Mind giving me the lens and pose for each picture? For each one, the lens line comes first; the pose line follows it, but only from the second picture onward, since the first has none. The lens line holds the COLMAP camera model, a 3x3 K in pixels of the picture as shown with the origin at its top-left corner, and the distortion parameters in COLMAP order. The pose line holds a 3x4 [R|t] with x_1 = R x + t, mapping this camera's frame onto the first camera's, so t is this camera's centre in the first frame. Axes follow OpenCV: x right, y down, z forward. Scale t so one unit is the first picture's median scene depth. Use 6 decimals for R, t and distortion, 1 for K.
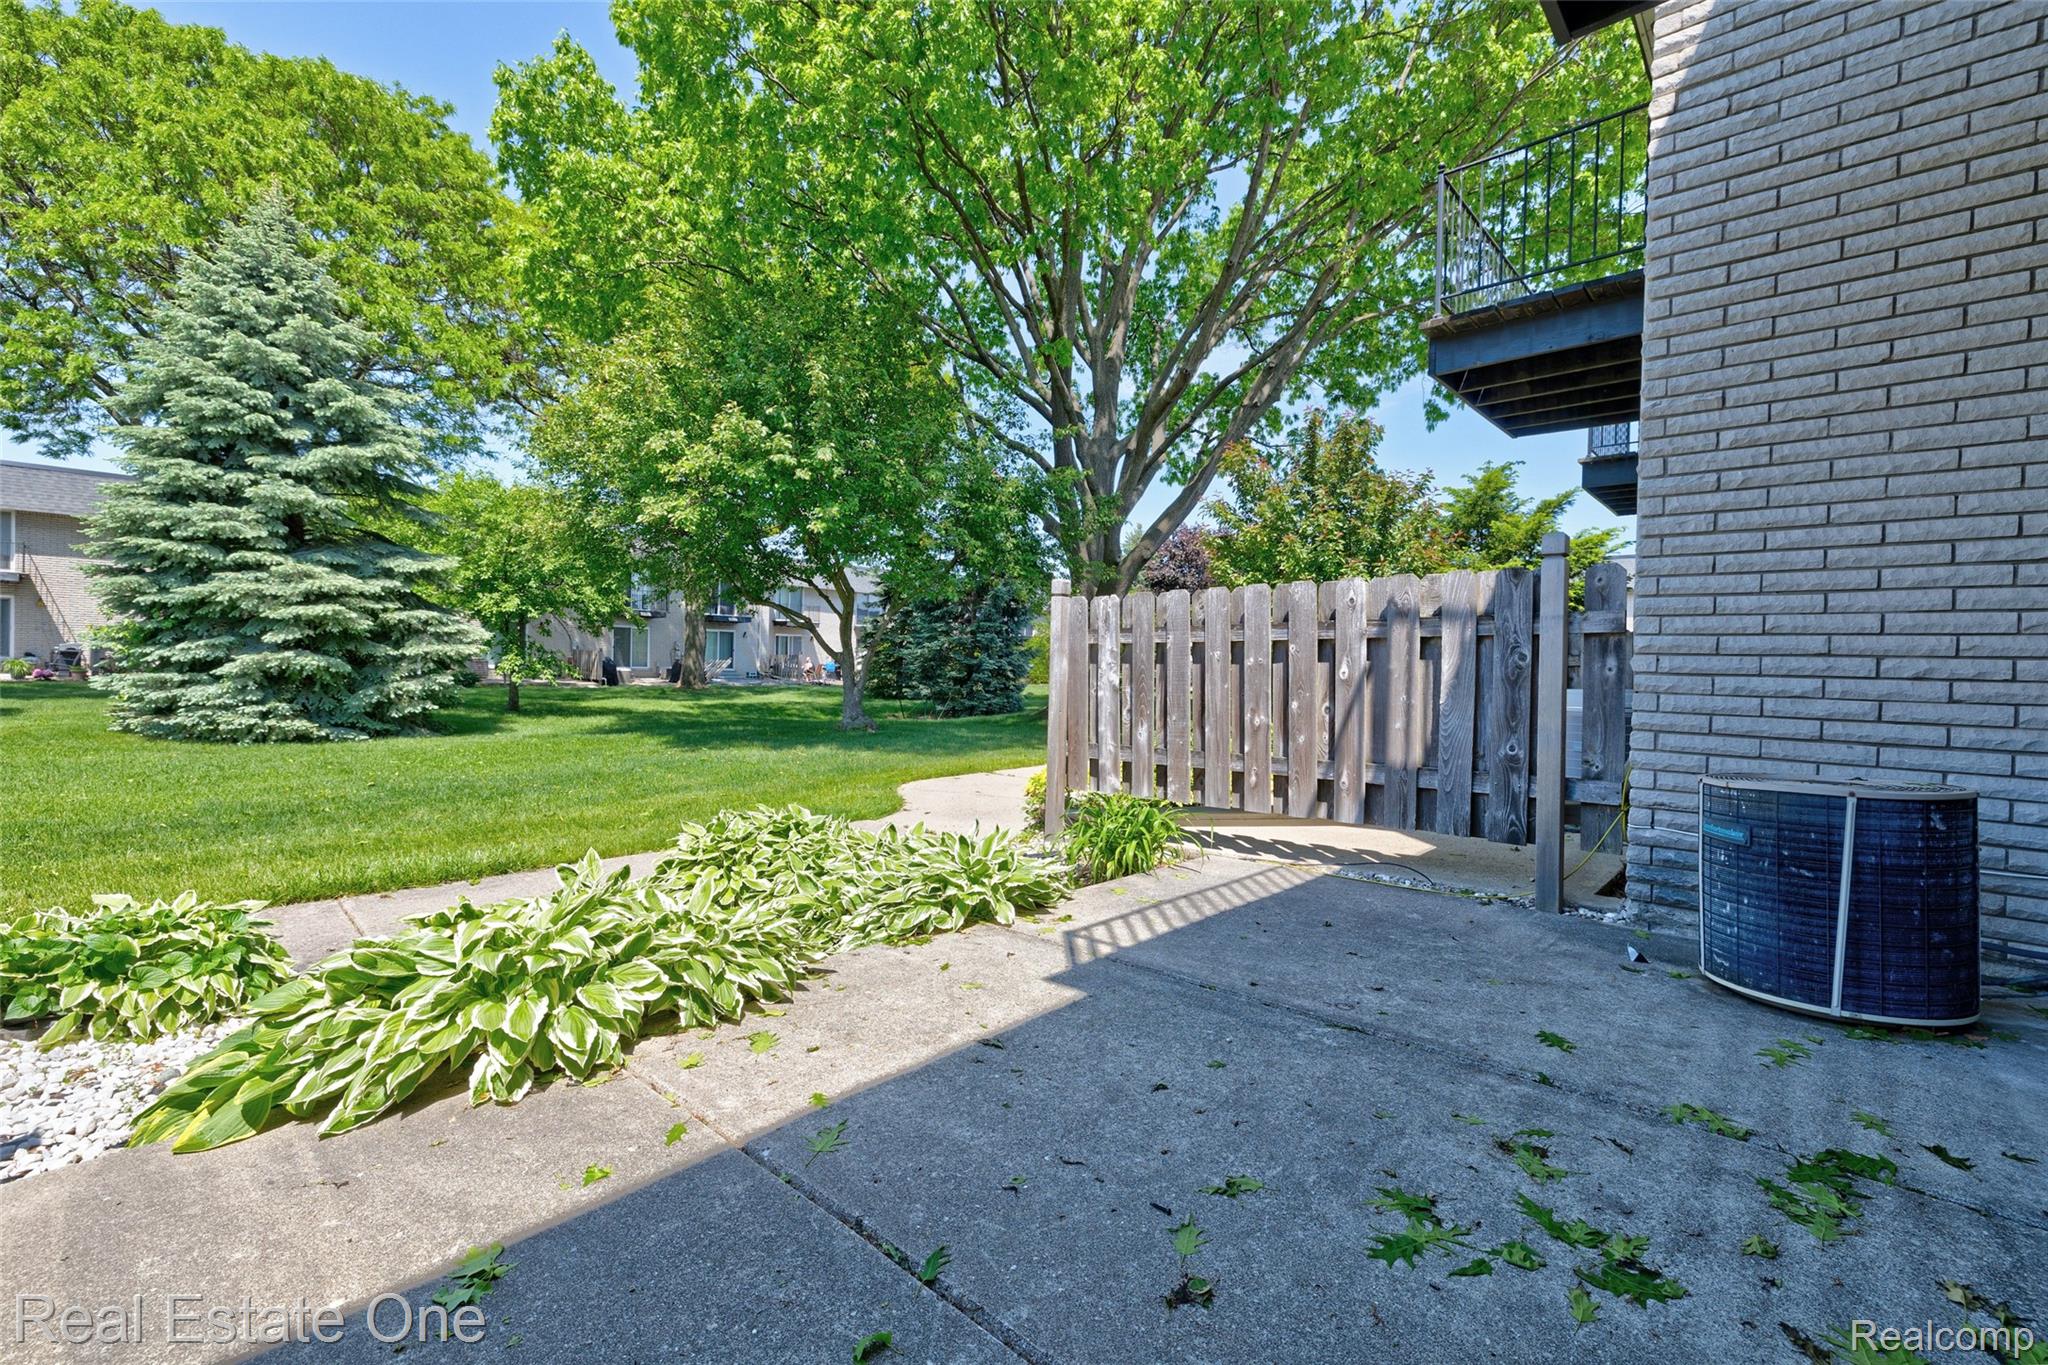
lens RADIAL K [[875.6, 0, 1024.4], [0, 875.6, 680.5], [0, 0, 1]] dist [-0.000669, 0.000419]
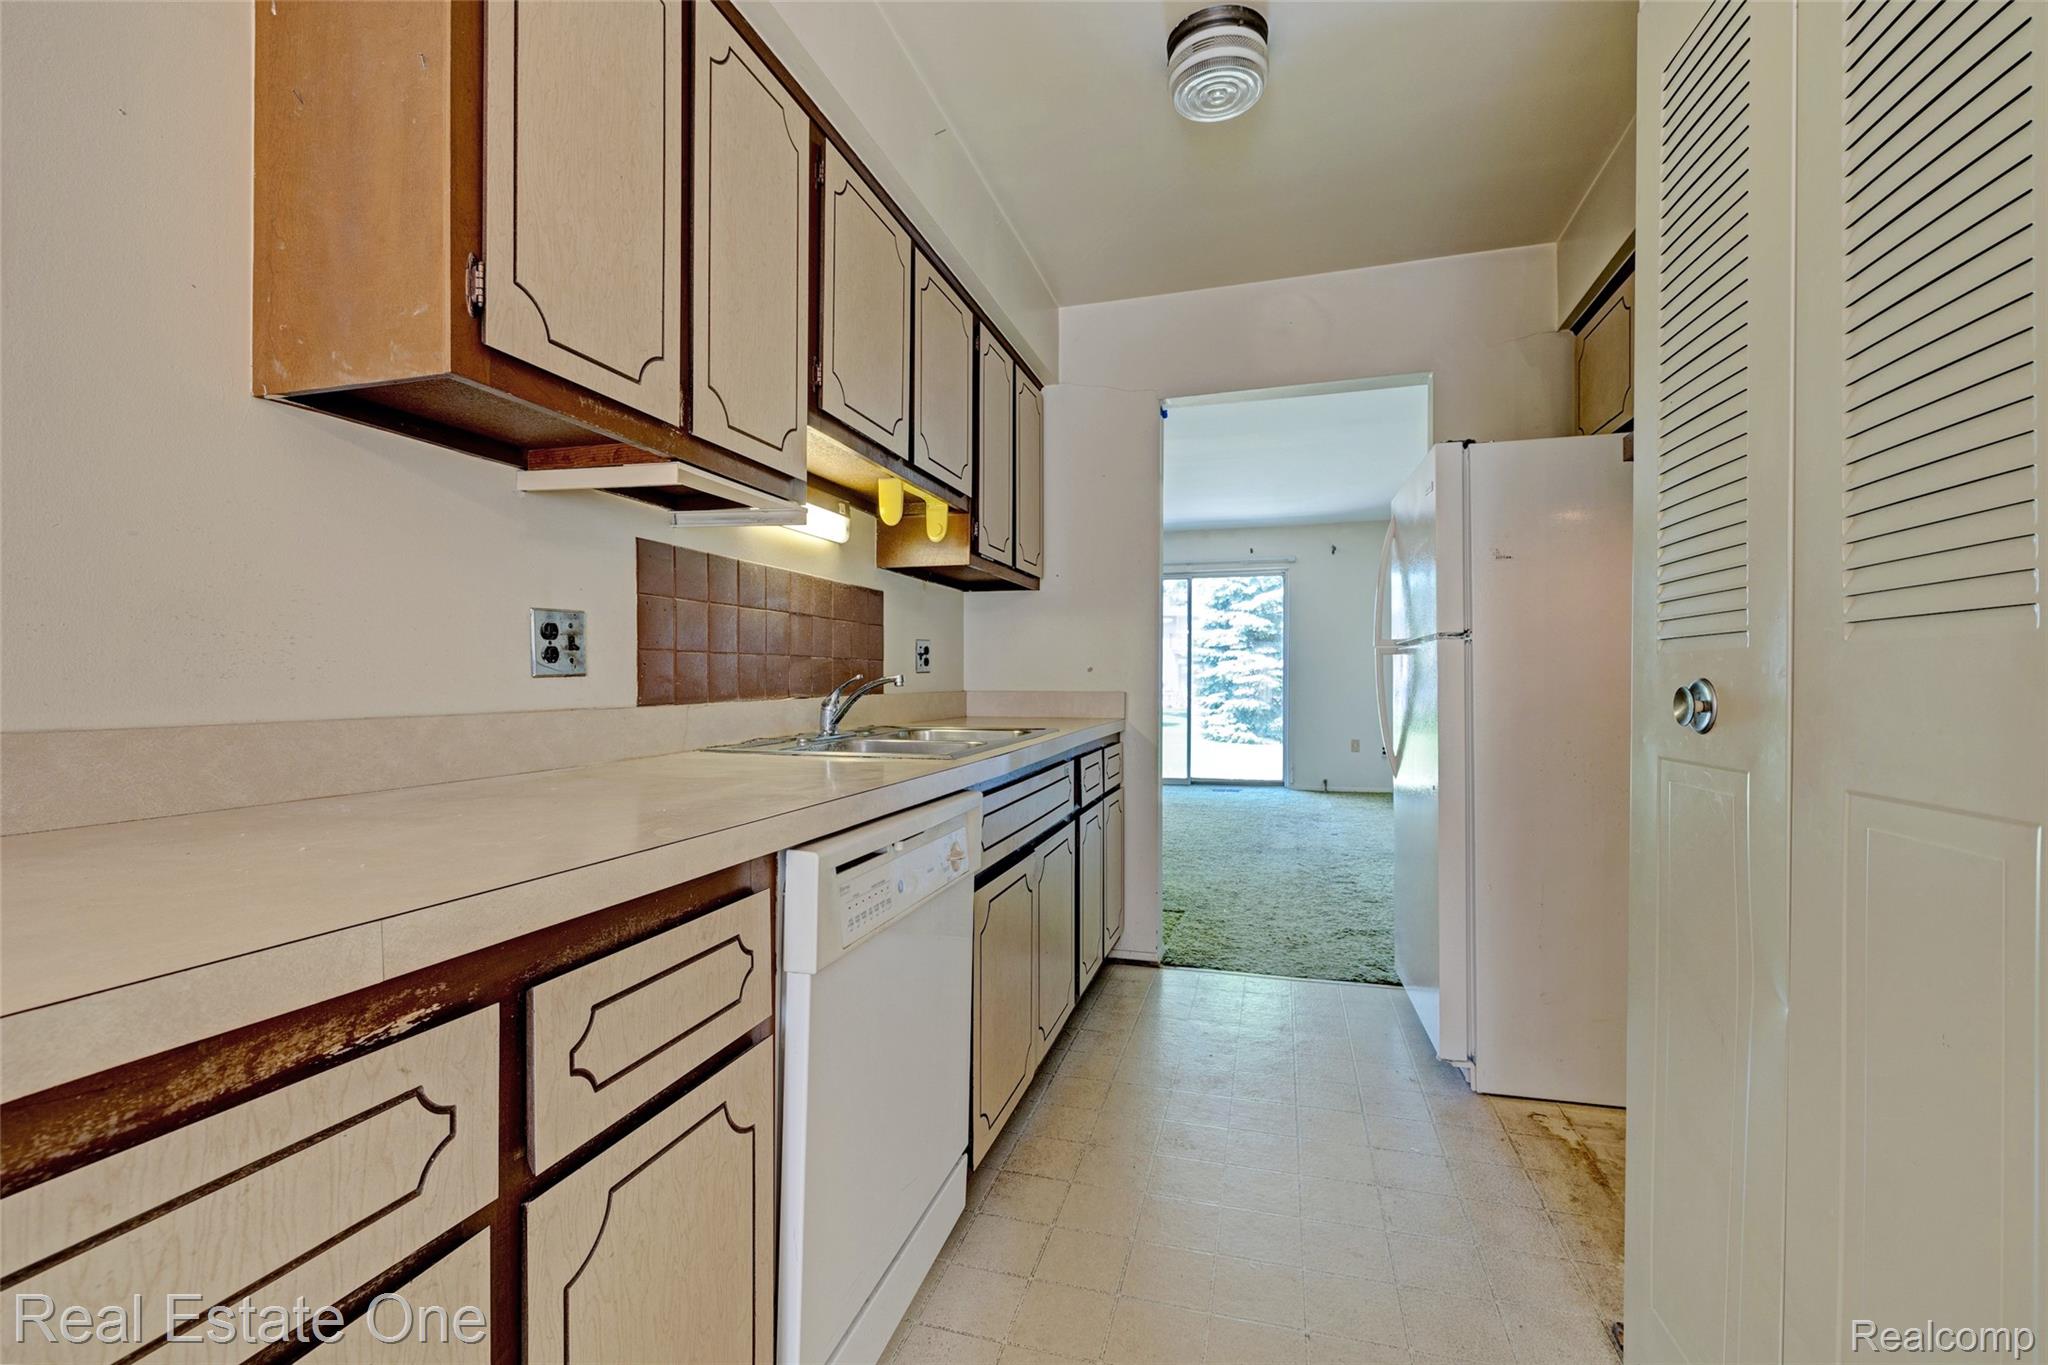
lens RADIAL K [[875.6, 0, 1023.7], [0, 875.6, 680.7], [0, 0, 1]] dist [-0.000669, 0.000419]
pose [[0.441184, -0.022007, -0.897147, 0.750313], [-0.003970, 0.999642, -0.026474, -0.019084], [0.897408, 0.015242, 0.440938, -0.355189]]
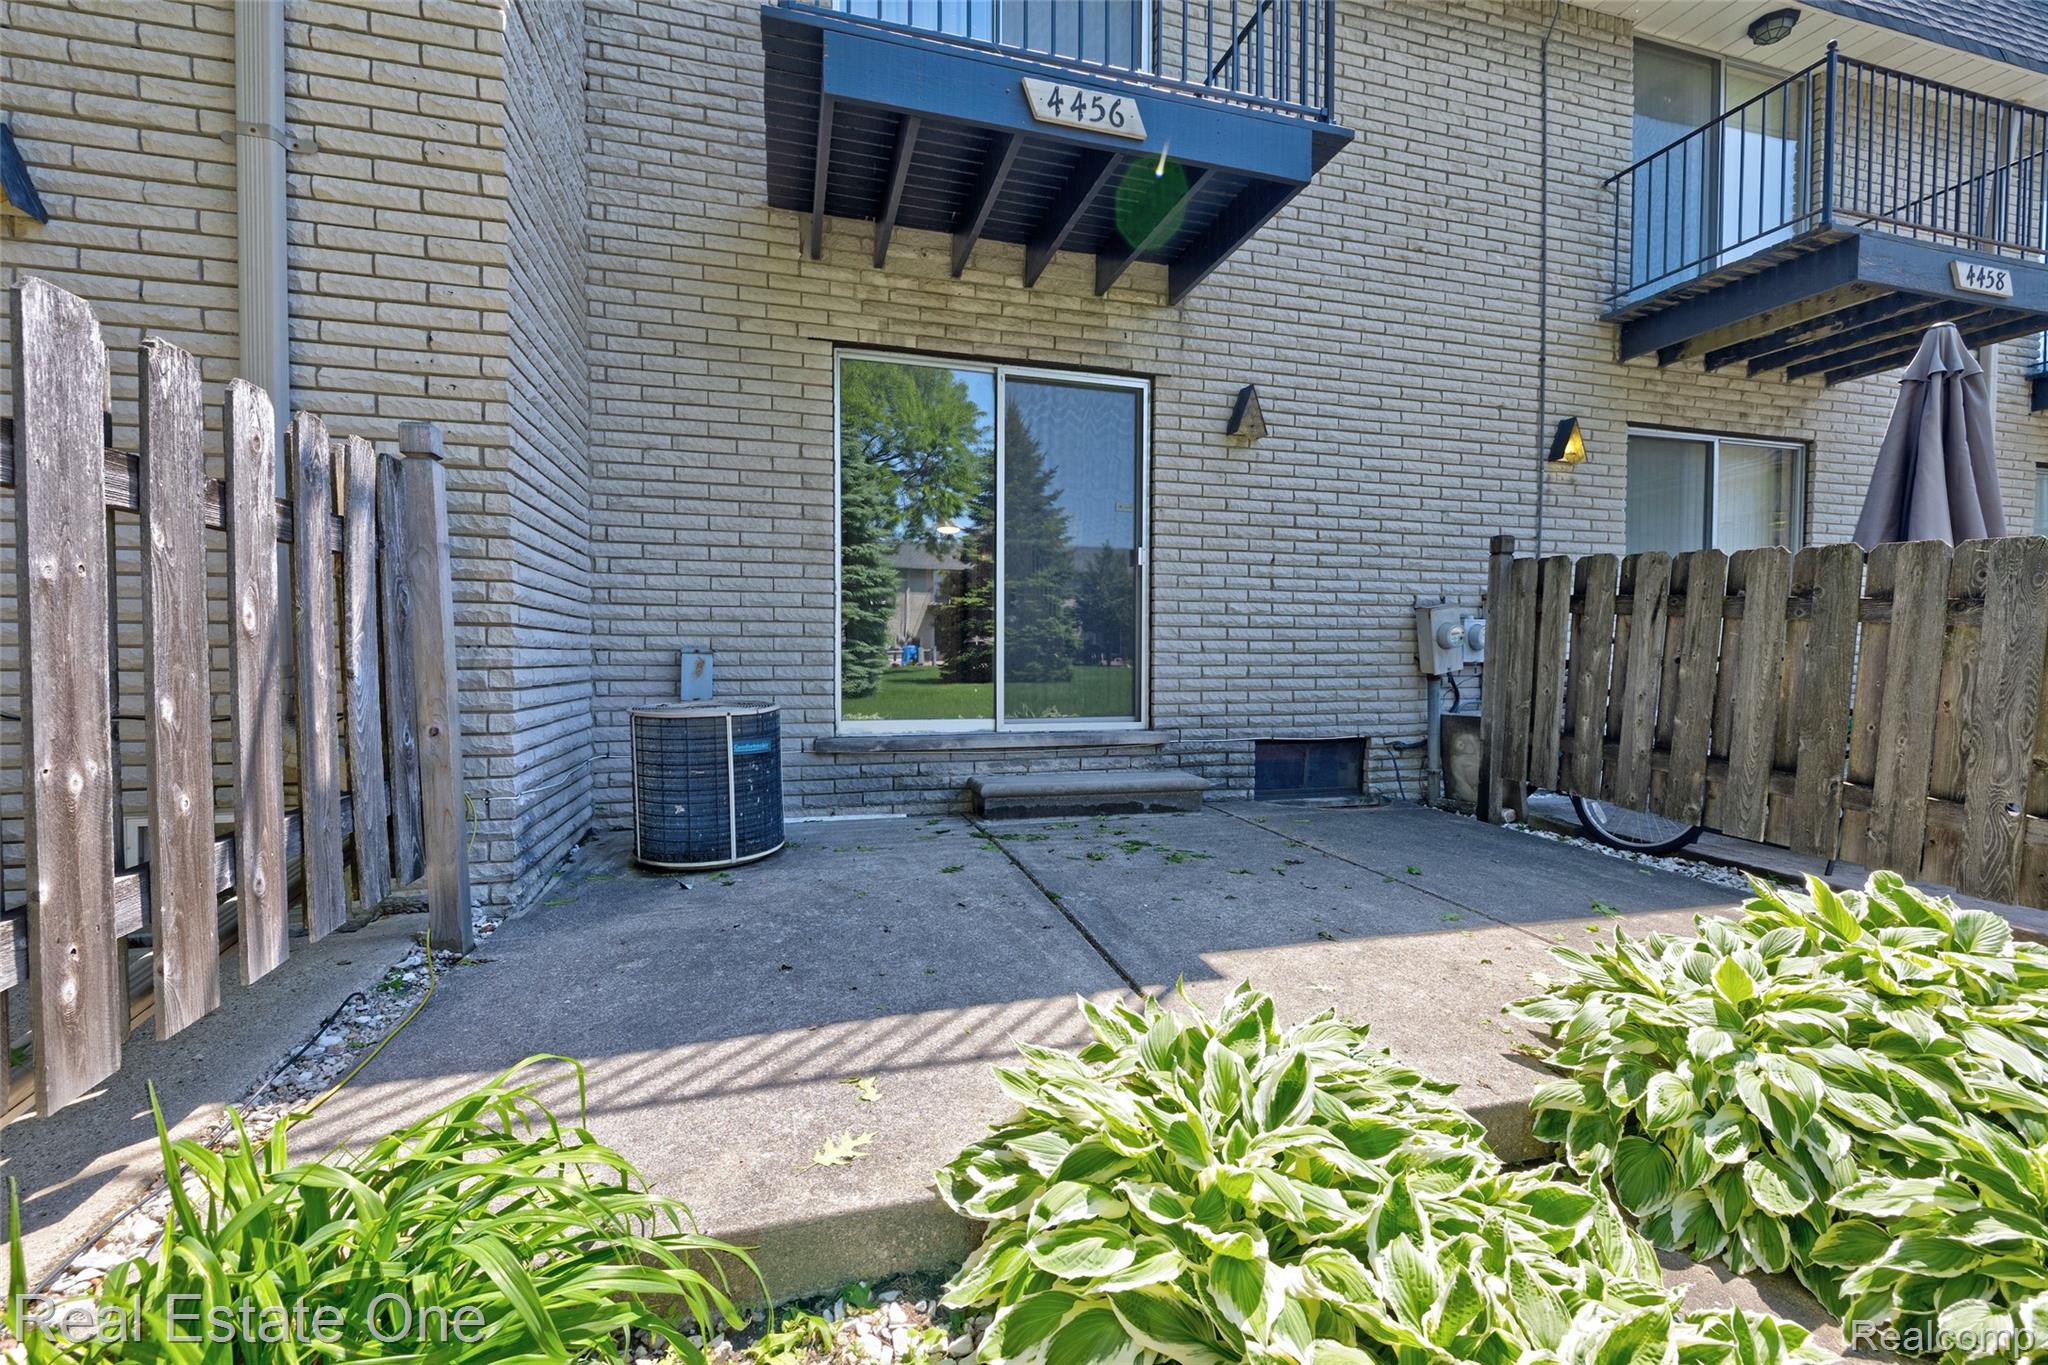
lens RADIAL K [[875.6, 0, 1034.5], [0, 875.6, 680.5], [0, 0, 1]] dist [-0.000669, 0.000419]
pose [[-0.848452, -0.035253, 0.528096, -0.062203], [-0.007492, 0.998479, 0.054616, -0.002079], [-0.529219, 0.042383, -0.847426, 0.424114]]
